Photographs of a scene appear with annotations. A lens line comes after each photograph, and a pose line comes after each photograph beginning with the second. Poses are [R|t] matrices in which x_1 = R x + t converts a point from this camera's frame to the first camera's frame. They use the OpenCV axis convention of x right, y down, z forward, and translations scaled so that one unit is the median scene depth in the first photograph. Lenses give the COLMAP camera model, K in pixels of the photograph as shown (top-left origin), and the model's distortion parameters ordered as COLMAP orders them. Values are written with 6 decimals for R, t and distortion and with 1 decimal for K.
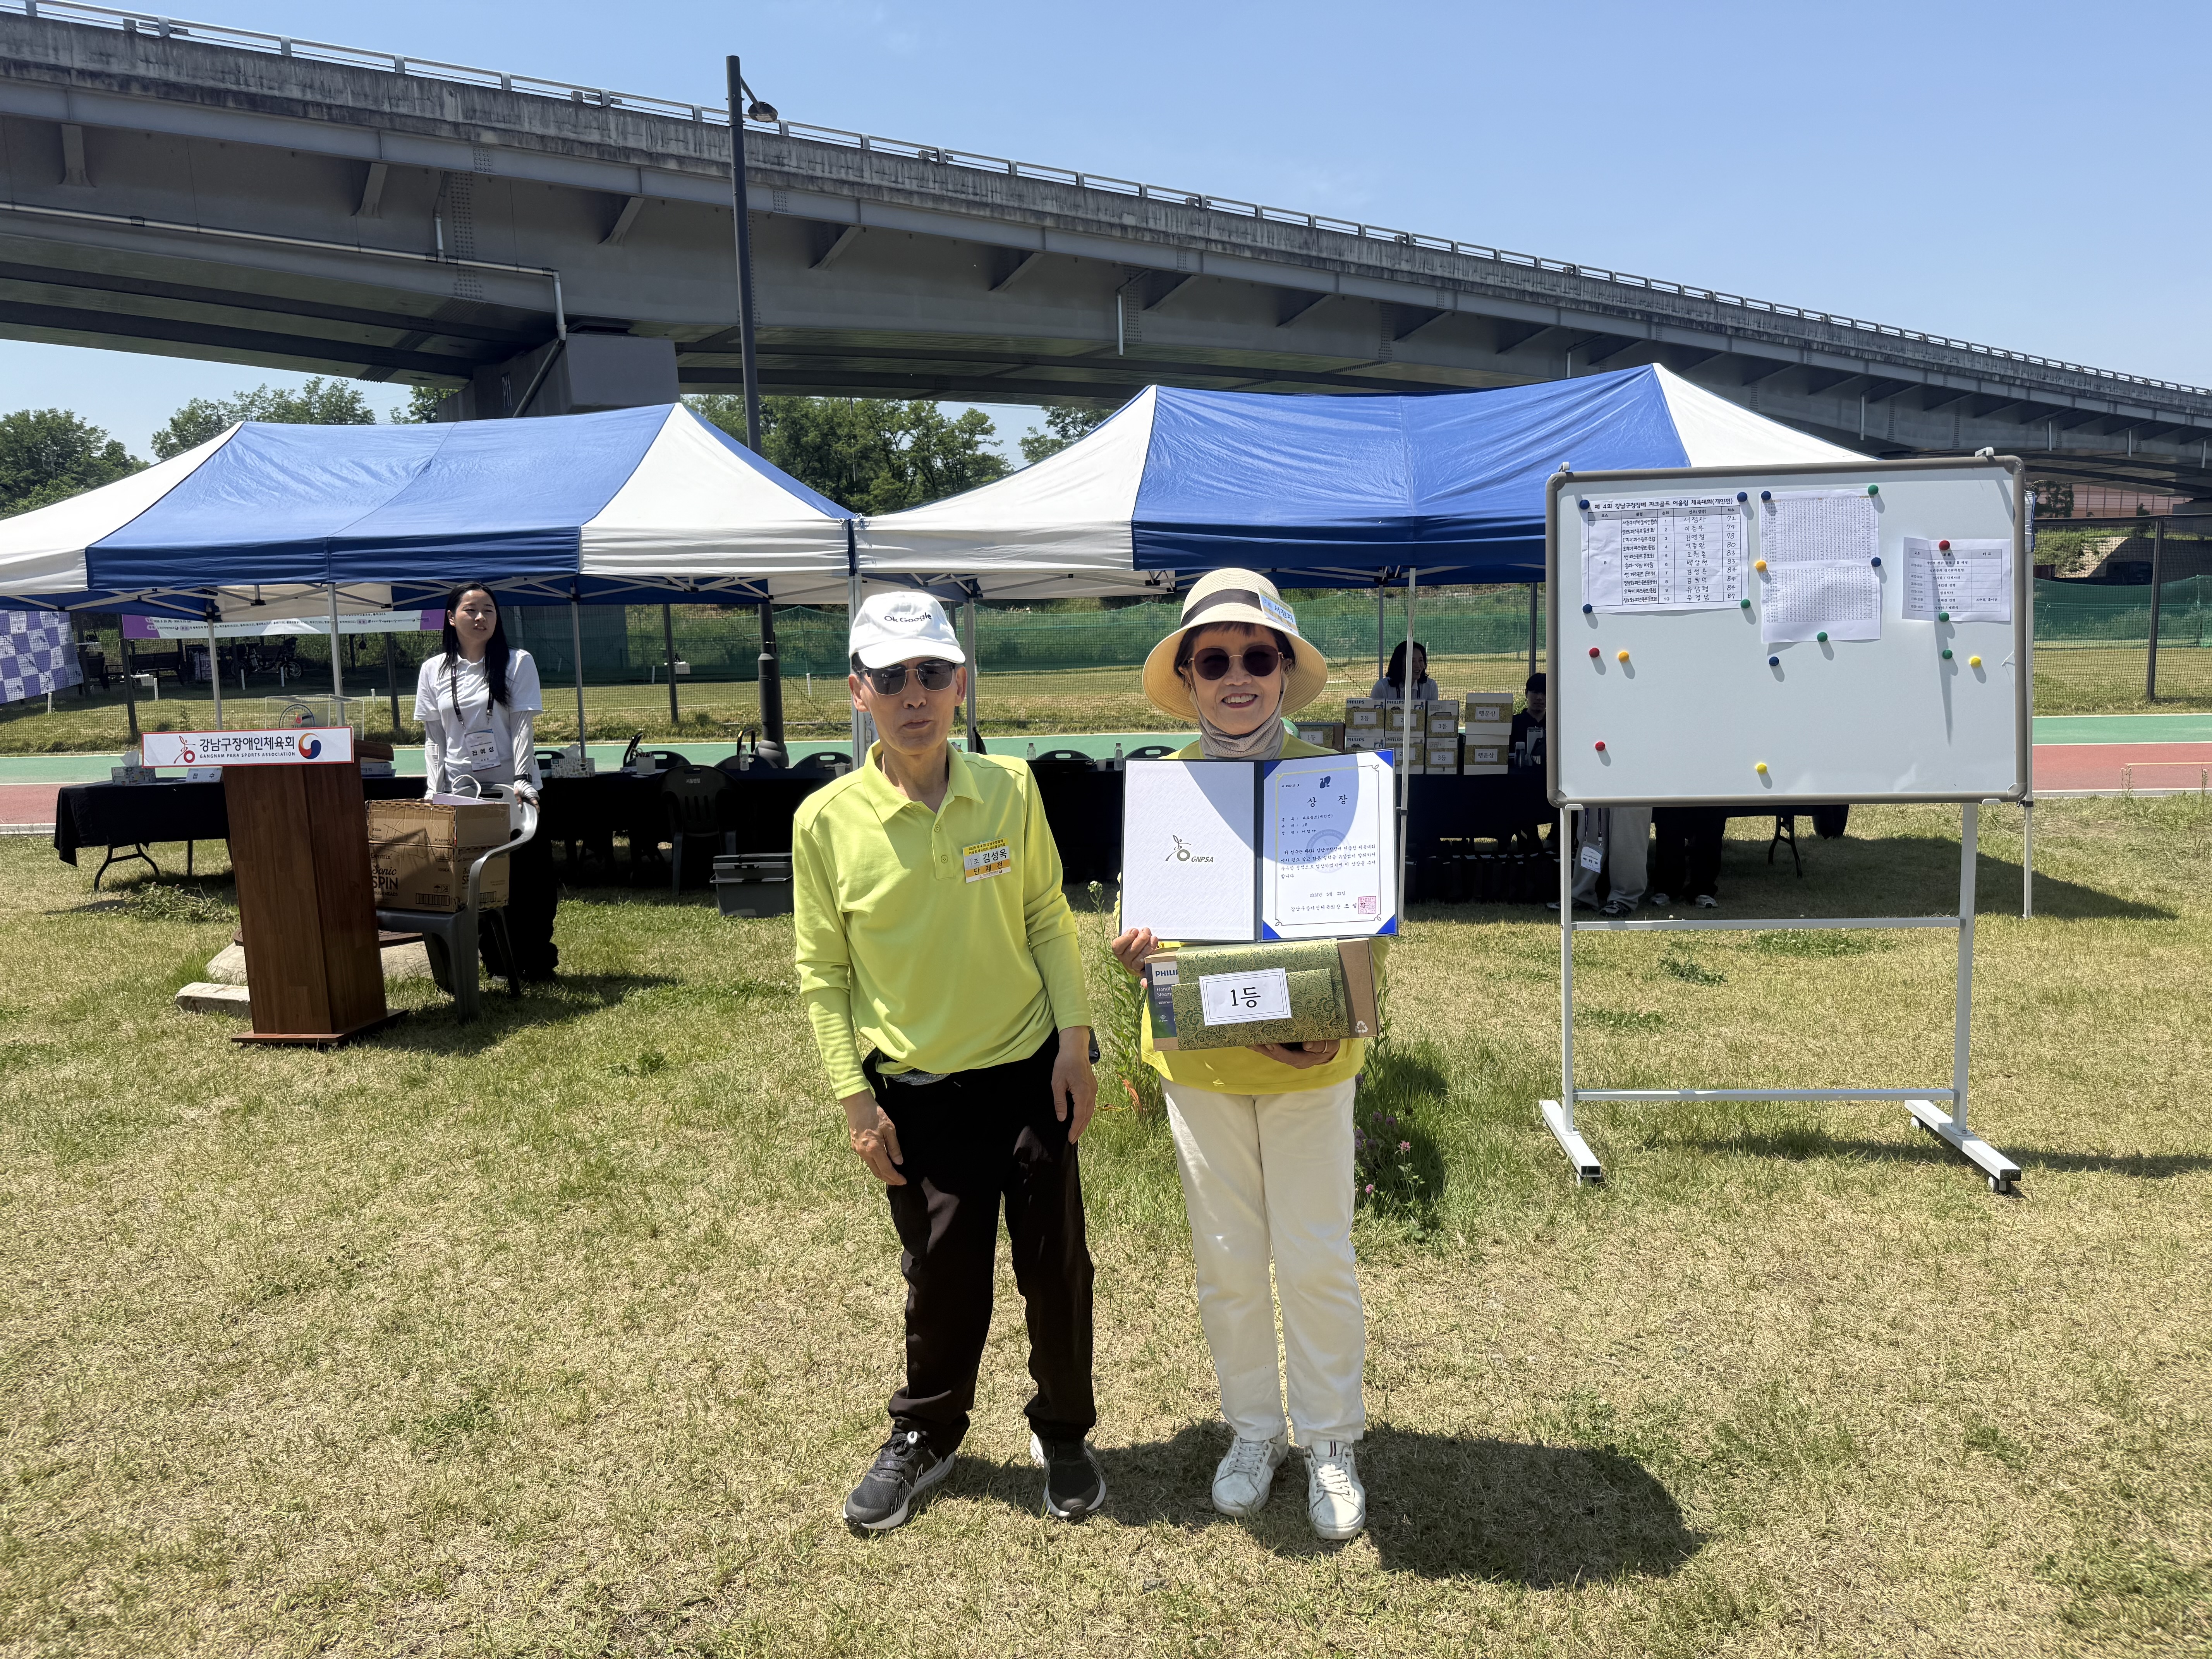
lens RADIAL K [[1655.7, 0, 1106.0], [0, 1655.7, 829.5], [0, 0, 1]] dist [0.023001, -0.009952]
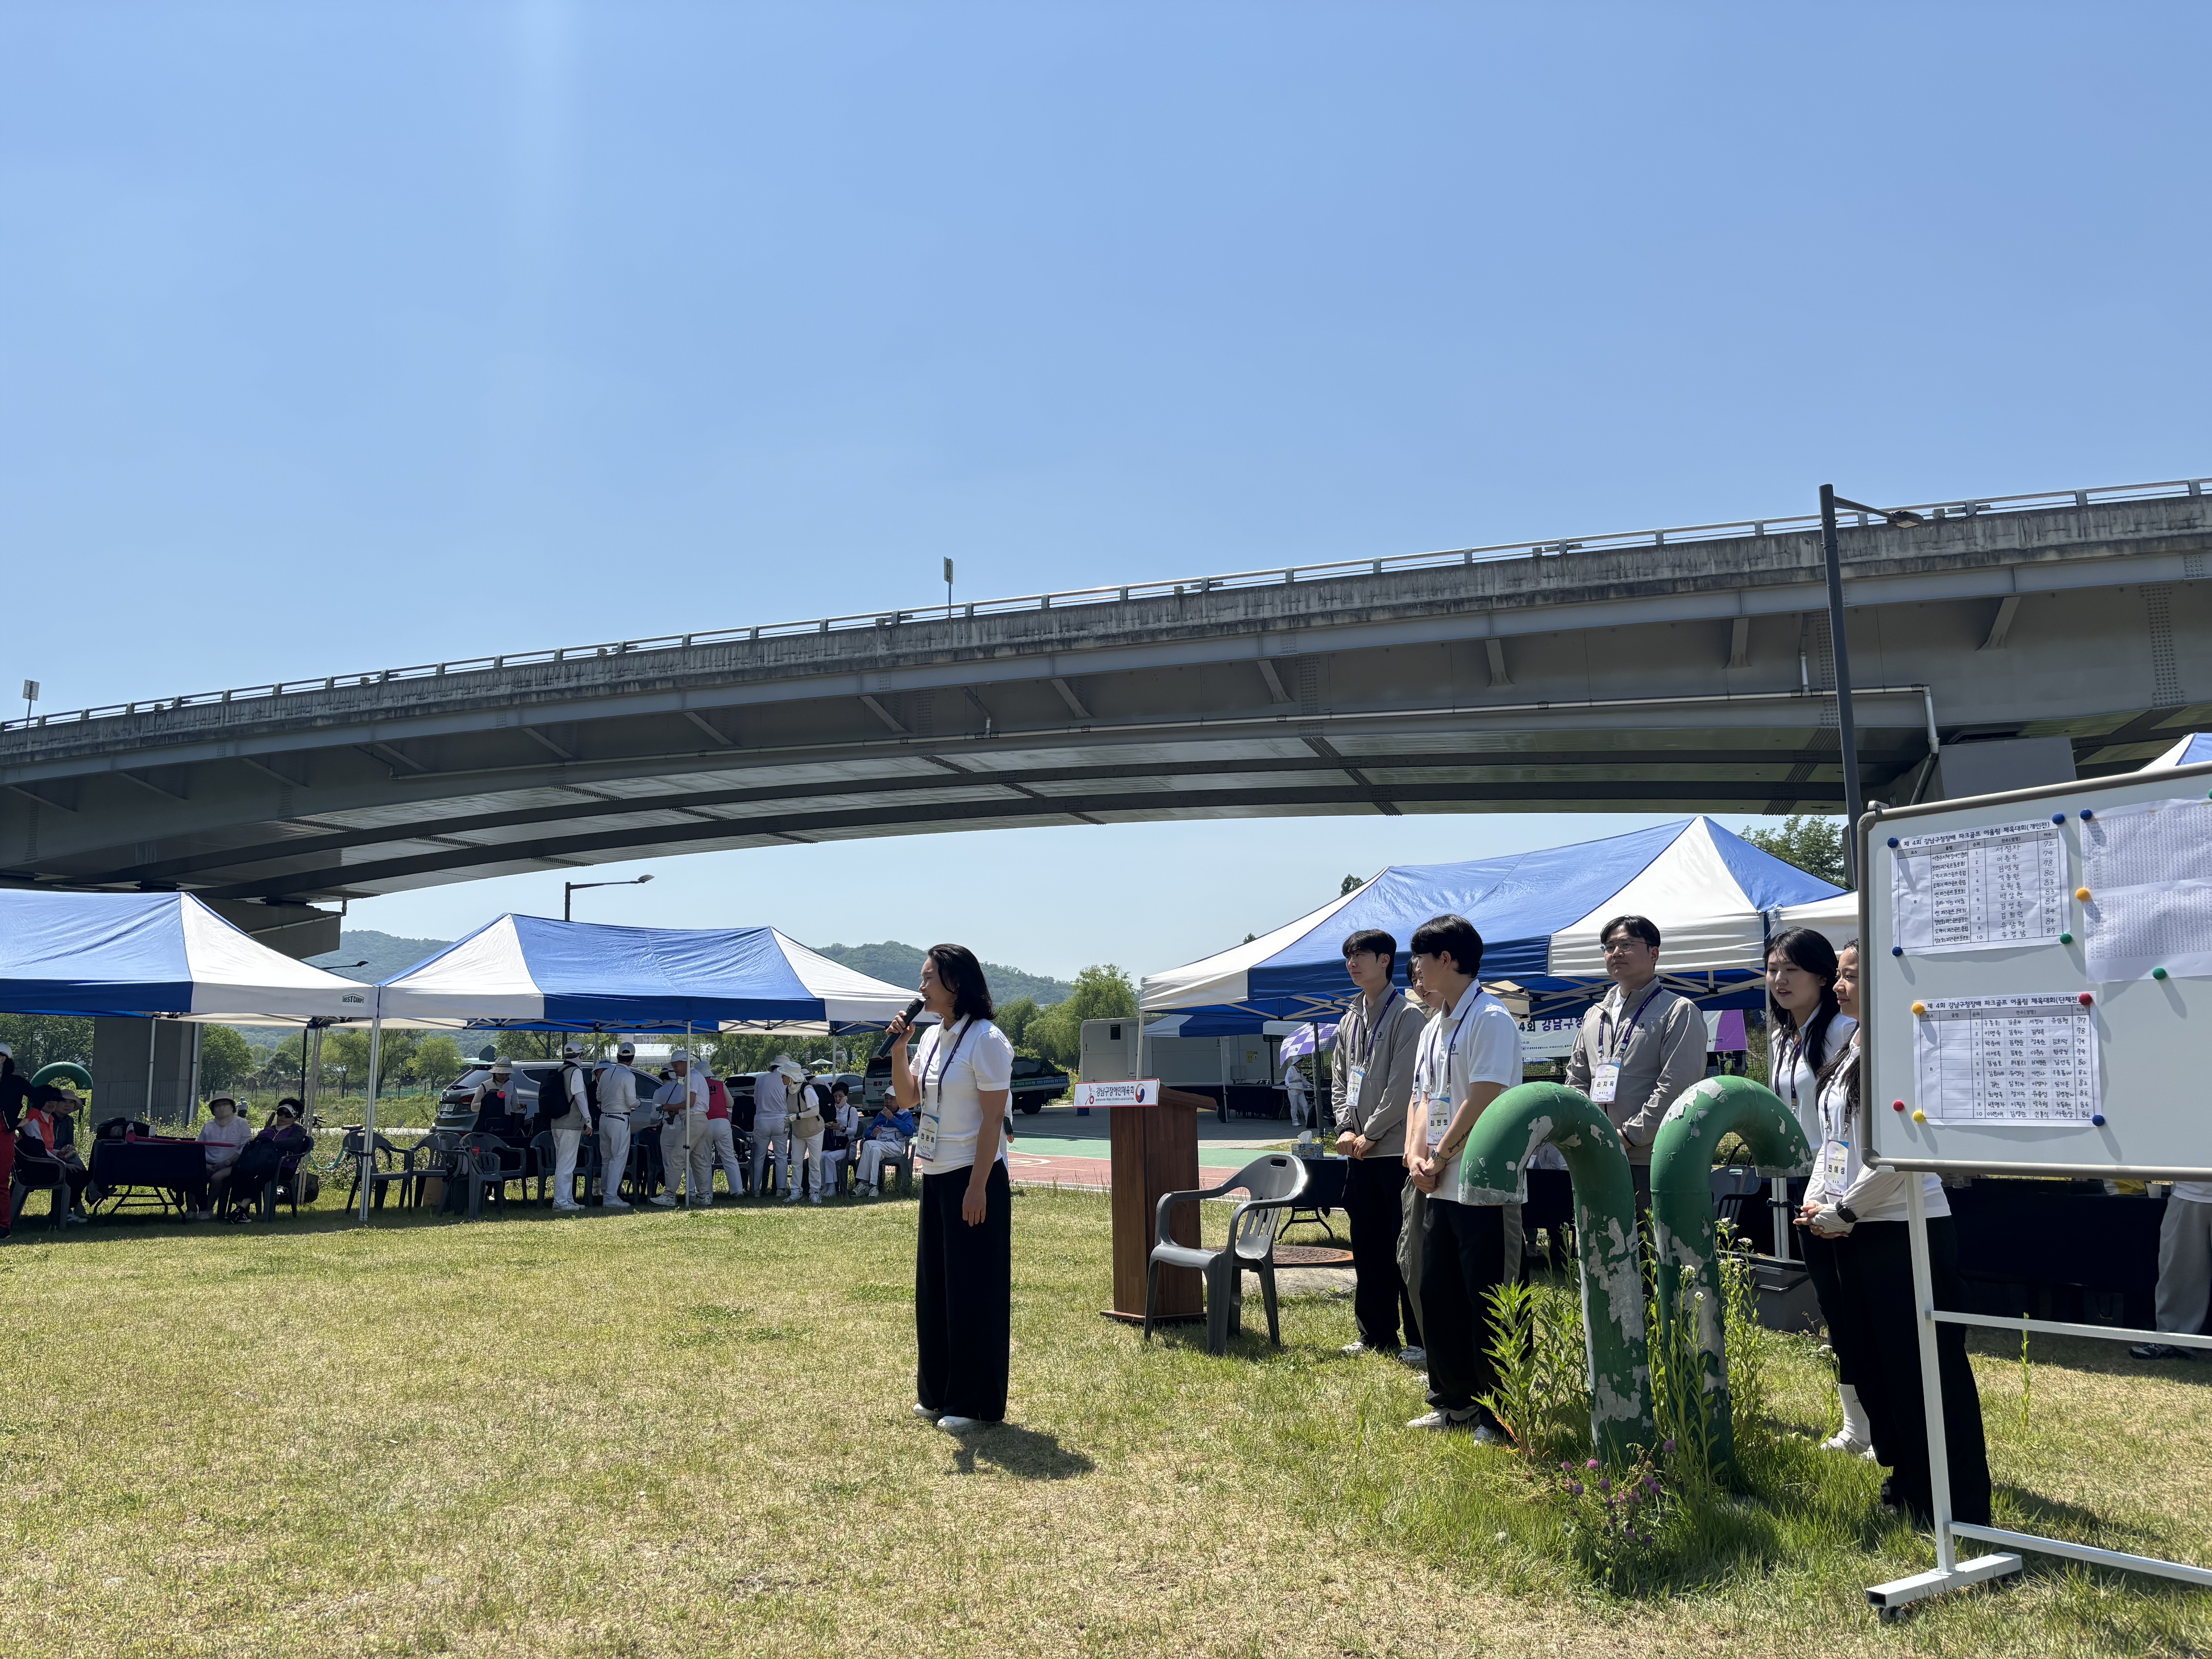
lens RADIAL K [[1772.8, 0, 1106.0], [0, 1772.8, 829.5], [0, 0, 1]] dist [0.073764, 0.003154]
pose [[0.649219, -0.095498, -0.754583, 0.154501], [-0.097711, 0.973395, -0.207258, 0.010600], [0.754299, 0.208286, 0.622615, 0.004619]]
